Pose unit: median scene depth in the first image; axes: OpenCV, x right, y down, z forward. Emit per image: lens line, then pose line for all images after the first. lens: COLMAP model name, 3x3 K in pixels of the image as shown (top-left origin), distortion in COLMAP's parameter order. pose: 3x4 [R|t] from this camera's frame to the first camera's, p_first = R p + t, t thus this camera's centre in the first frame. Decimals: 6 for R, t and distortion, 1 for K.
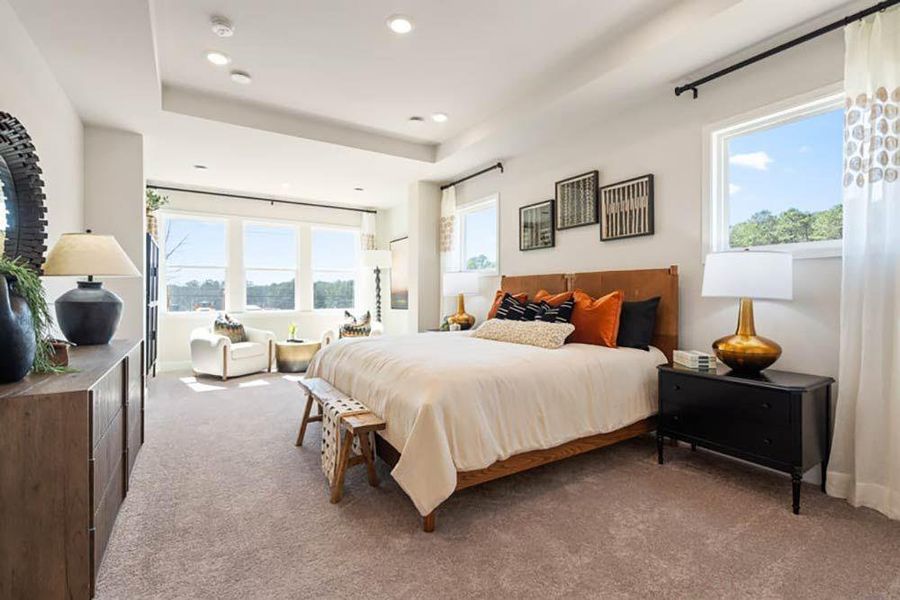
lens RADIAL K [[452.5, 0, 451.8], [0, 452.5, 293.3], [0, 0, 1]] dist [-0.002466, -0.000216]
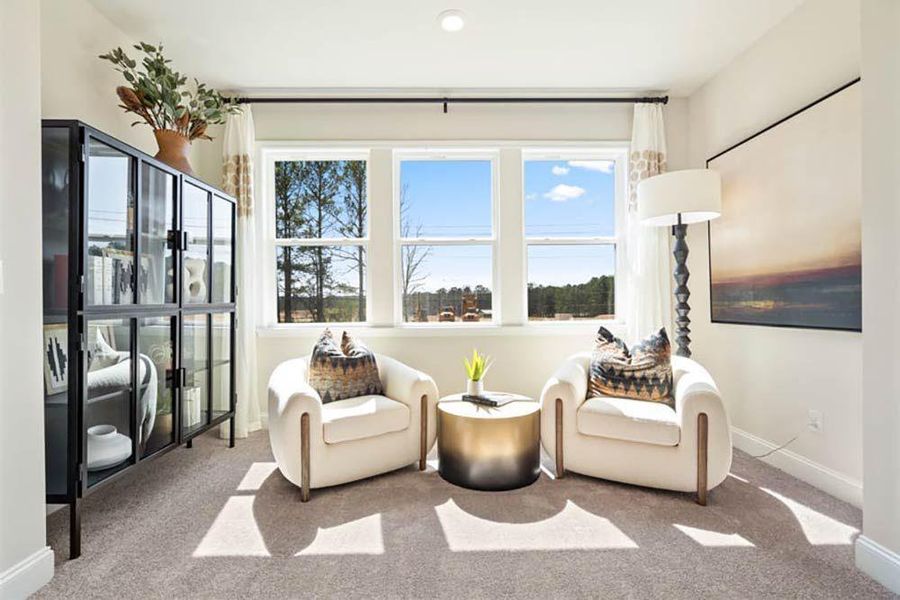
lens RADIAL K [[467.8, 0, 442.0], [0, 467.8, 302.8], [0, 0, 1]] dist [-0.000177, 0.000019]
pose [[0.872979, -0.001747, -0.487755, -0.167380], [0.006821, 0.999940, 0.008627, 0.012723], [0.487710, -0.010858, 0.872938, 0.610211]]
